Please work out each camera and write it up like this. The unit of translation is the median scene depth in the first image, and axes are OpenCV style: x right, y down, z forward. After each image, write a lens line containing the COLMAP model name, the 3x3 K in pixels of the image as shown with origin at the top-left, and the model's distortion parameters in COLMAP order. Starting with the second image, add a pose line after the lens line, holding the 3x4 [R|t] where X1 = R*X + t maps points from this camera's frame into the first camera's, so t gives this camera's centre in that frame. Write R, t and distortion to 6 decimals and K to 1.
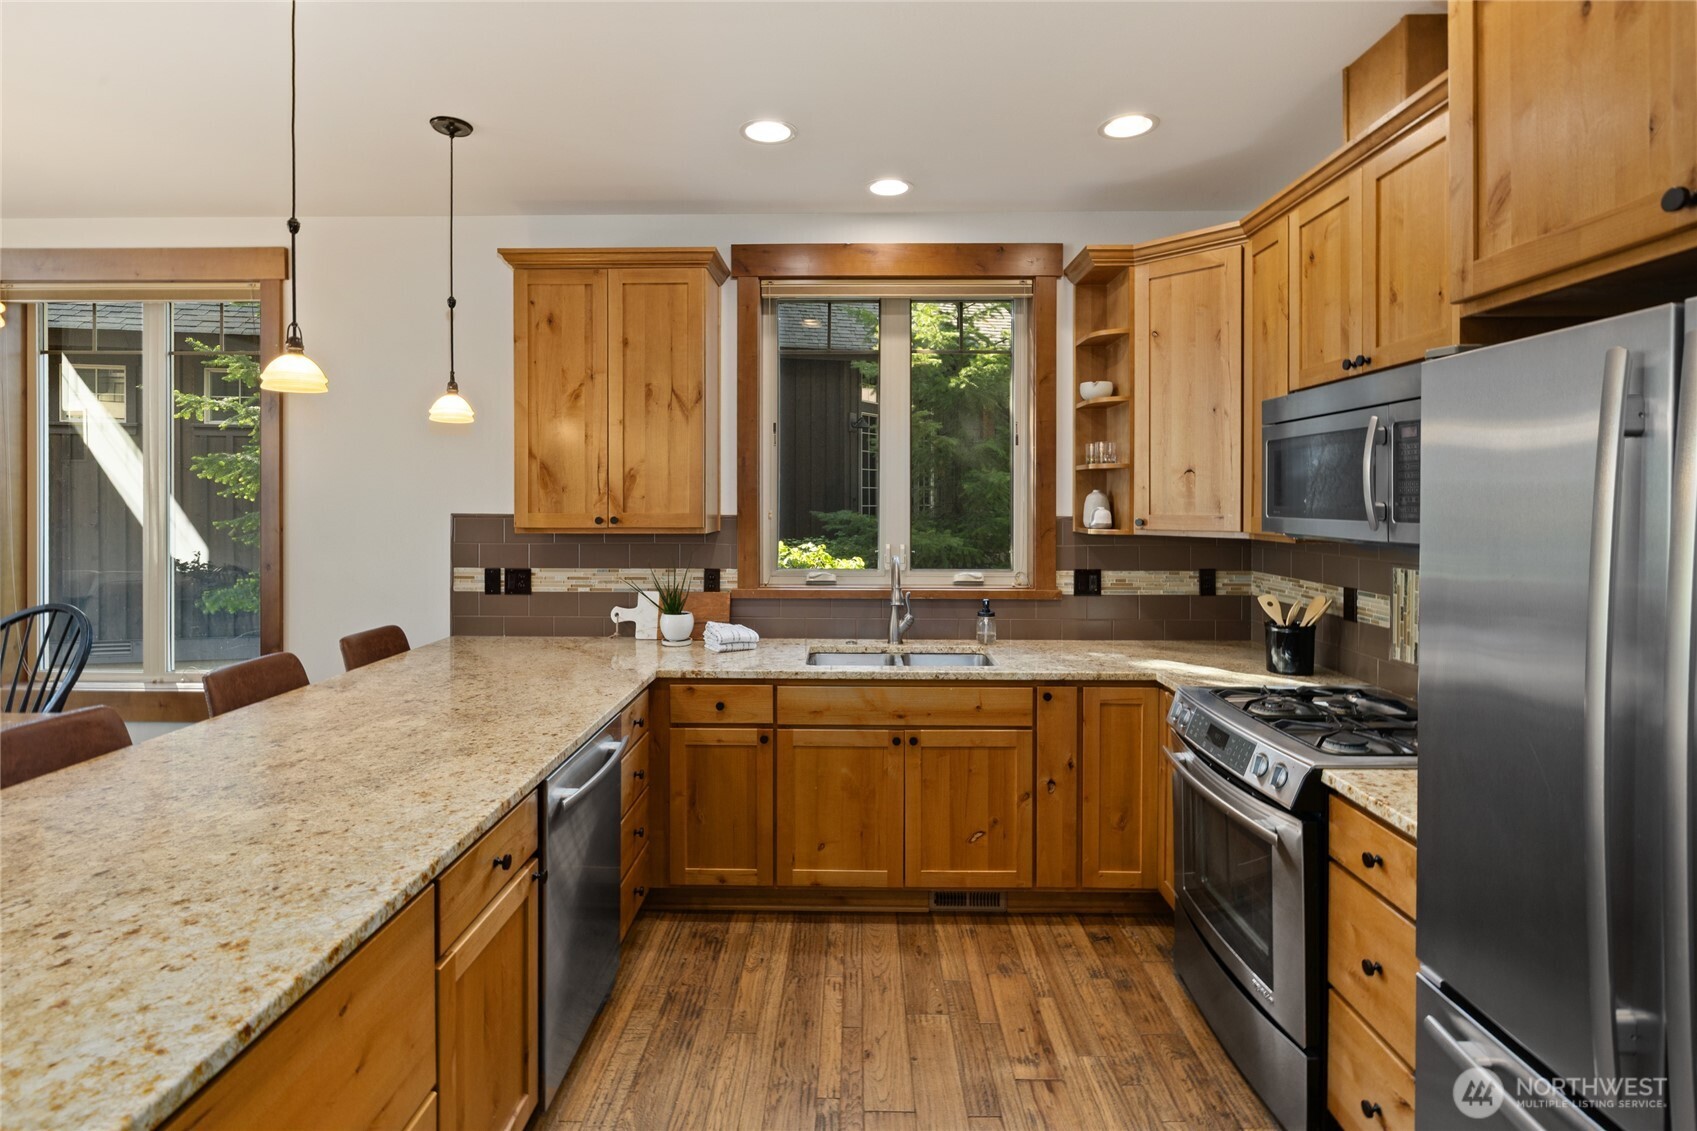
lens RADIAL K [[827.2, 0, 839.0], [0, 827.2, 505.1], [0, 0, 1]] dist [-0.003416, 0.001075]
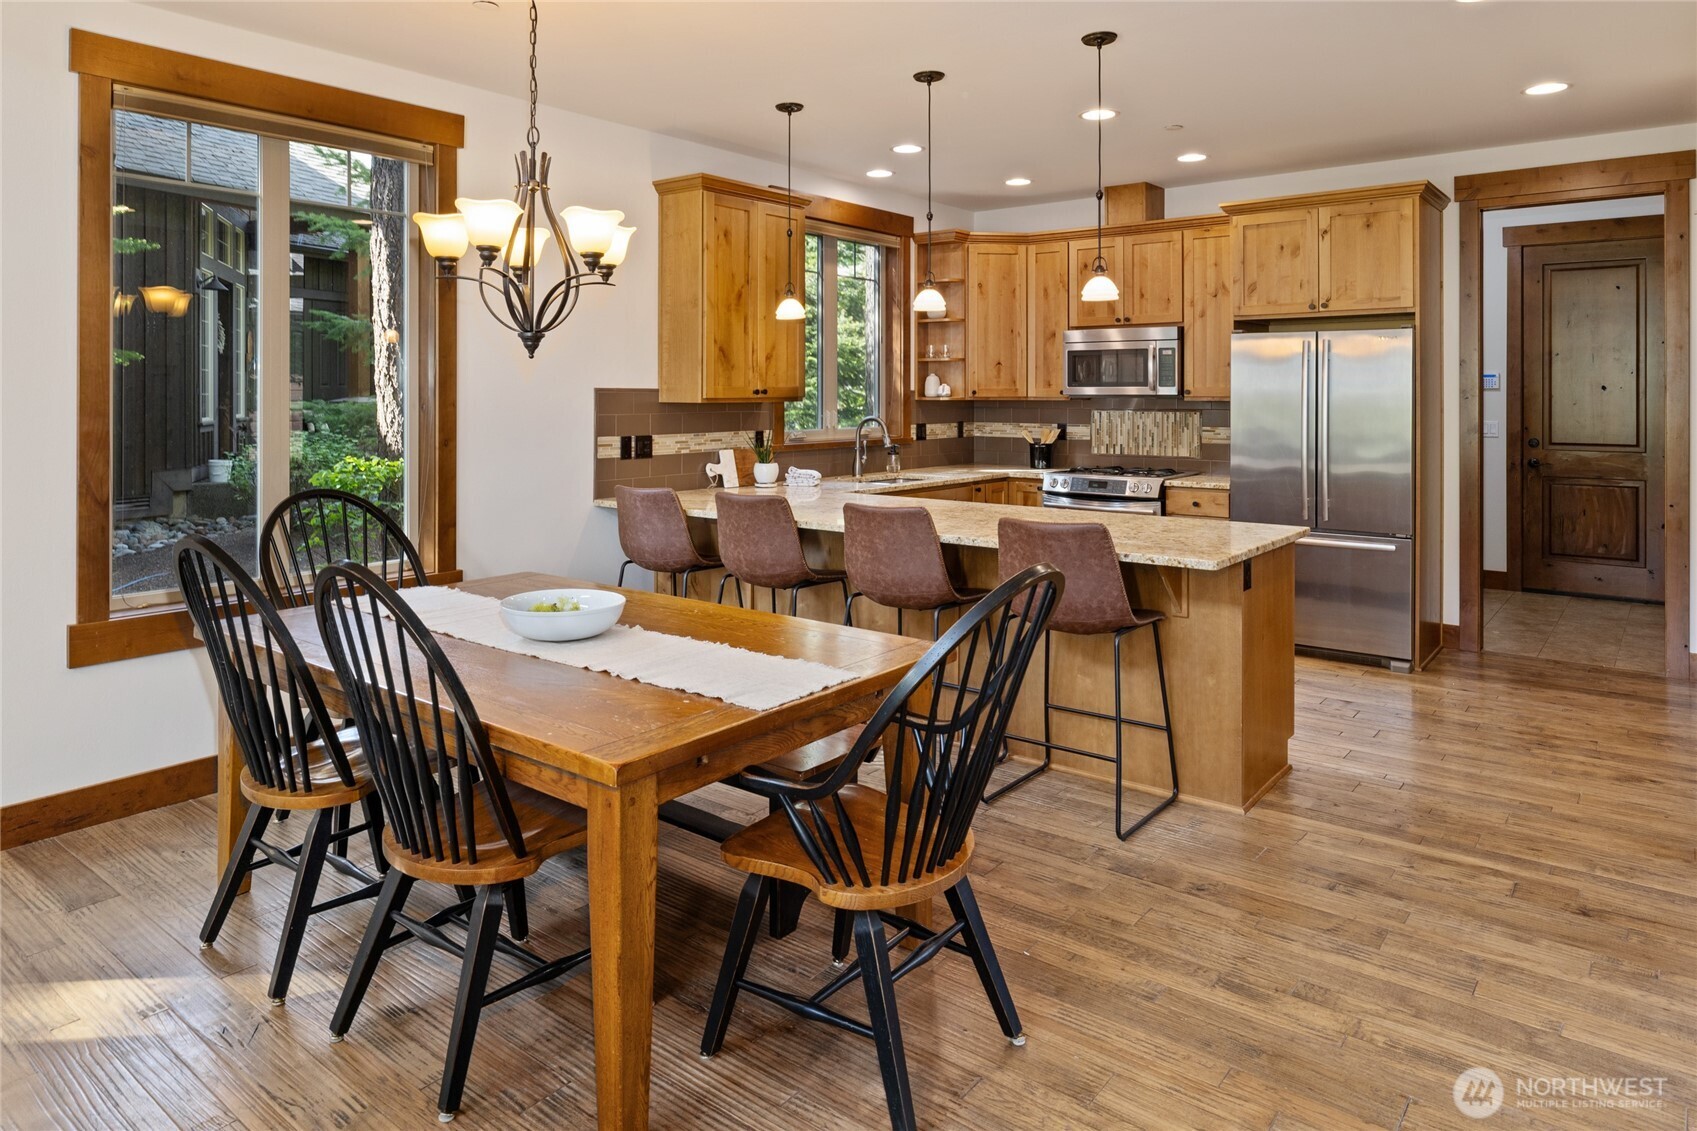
lens RADIAL K [[1054.8, 0, 840.4], [0, 1054.8, 395.5], [0, 0, 1]] dist [-0.001861, 0.002656]
pose [[0.609473, -0.003780, 0.792798, -1.693400], [0.005987, 0.999982, 0.000165, 0.027175], [-0.792785, 0.004646, 0.609484, -0.140251]]
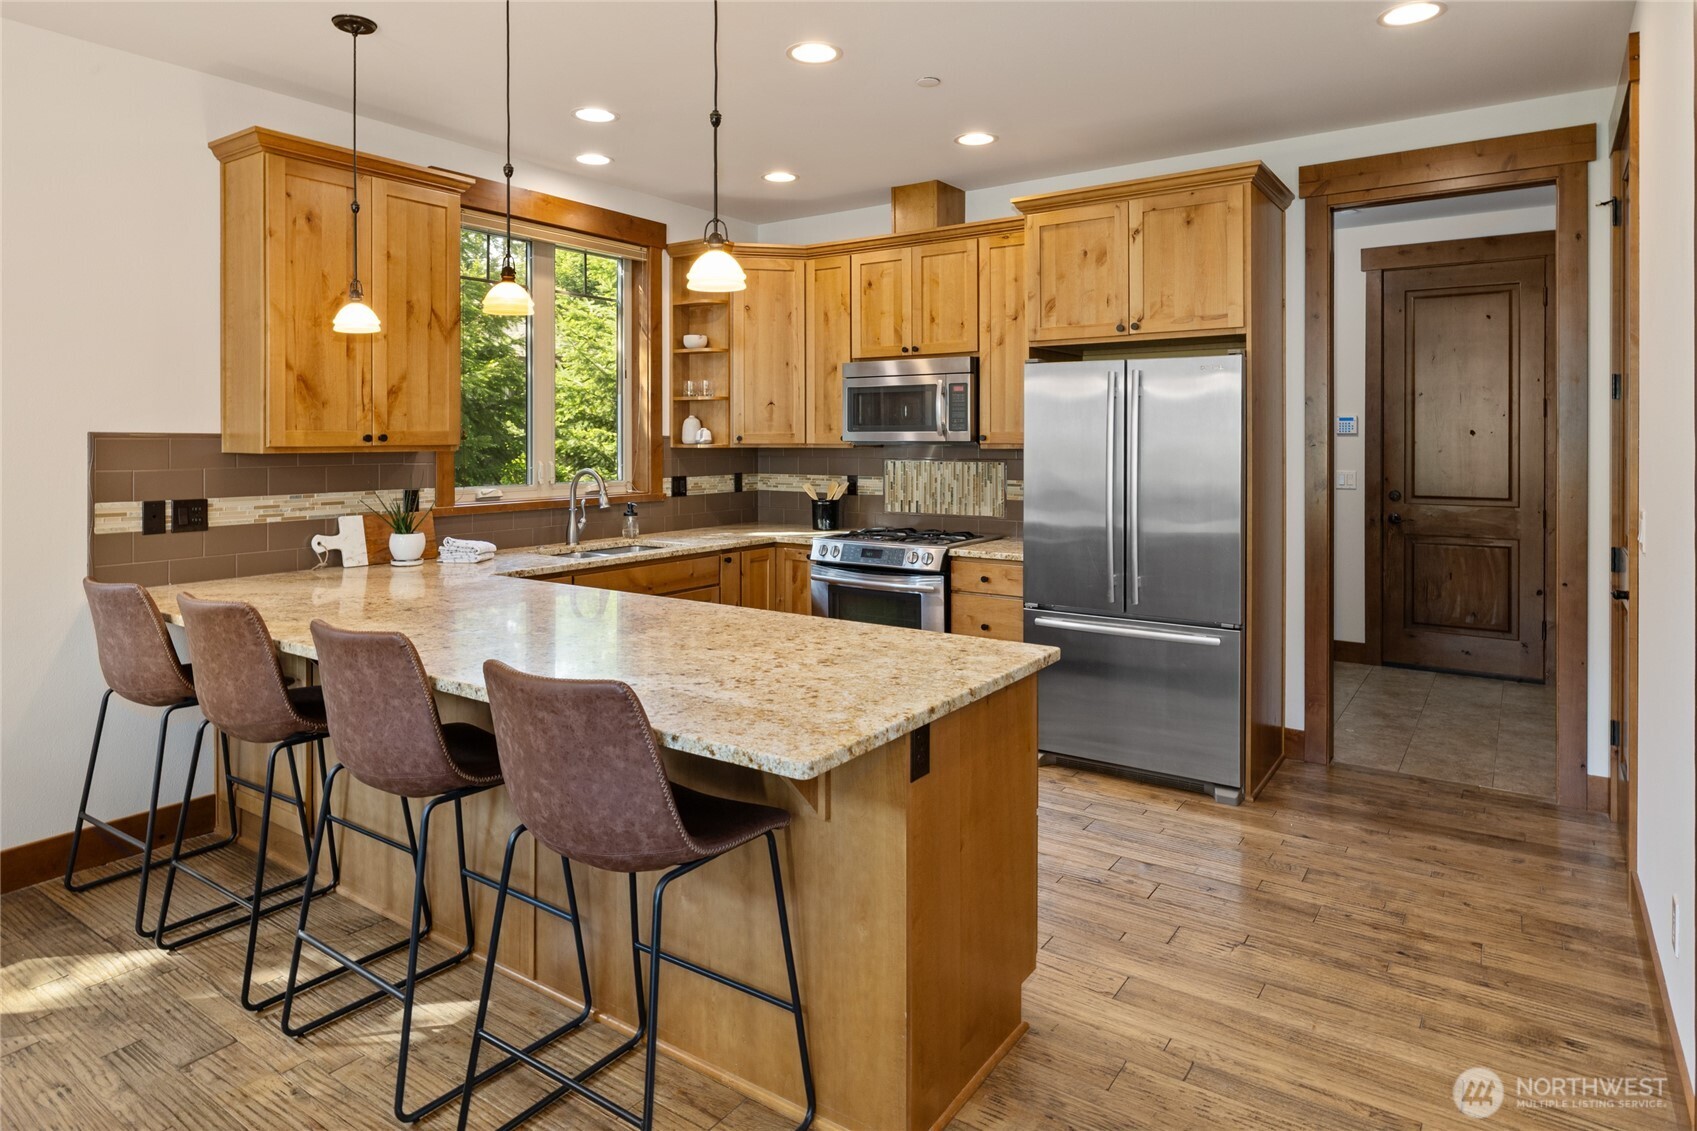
lens RADIAL K [[980.2, 0, 840.5], [0, 980.2, 443.5], [0, 0, 1]] dist [-0.001960, 0.003682]
pose [[0.556095, -0.006496, 0.831093, -1.021578], [0.006541, 0.999973, 0.003439, 0.026913], [-0.831093, 0.003523, 0.556123, -0.093081]]
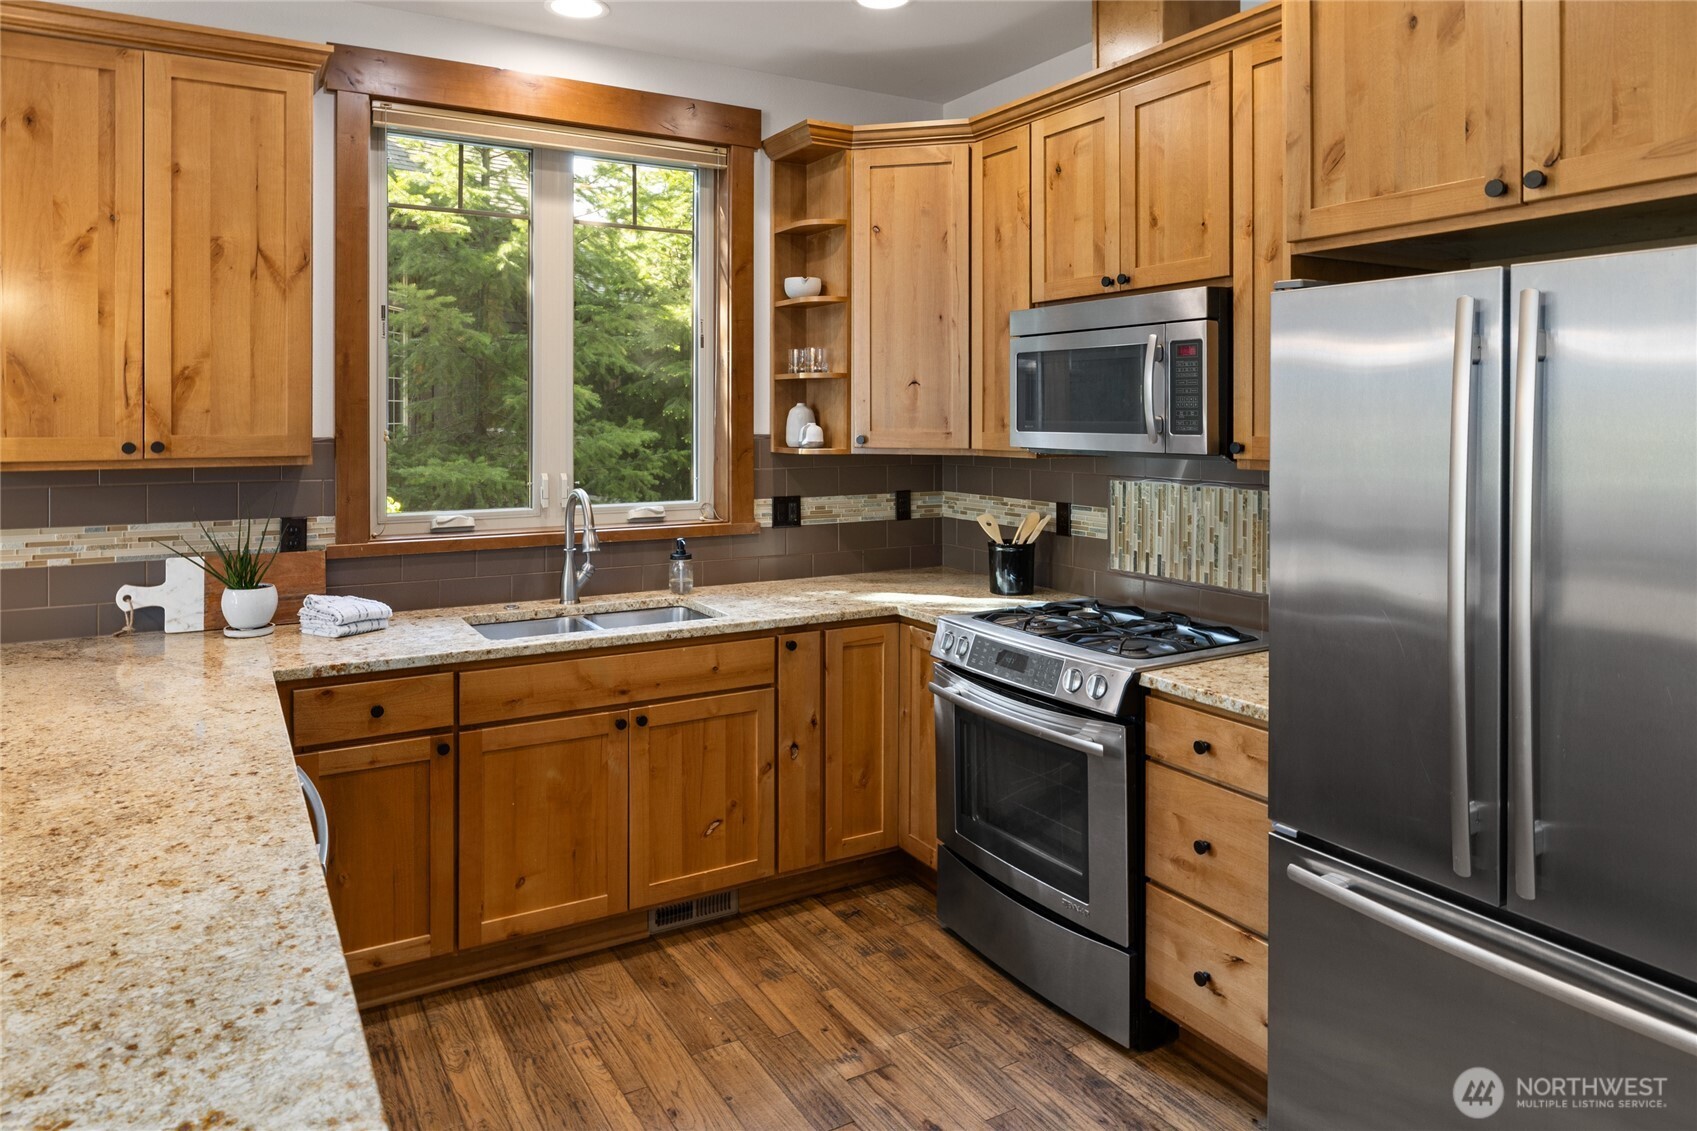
lens RADIAL K [[1090.6, 0, 836.8], [0, 1090.6, 417.8], [0, 0, 1]] dist [-0.005183, 0.005093]
pose [[0.855009, -0.002453, 0.518607, -0.285776], [0.004806, 0.999983, -0.003193, 0.000980], [-0.518590, 0.005223, 0.855007, 0.015328]]
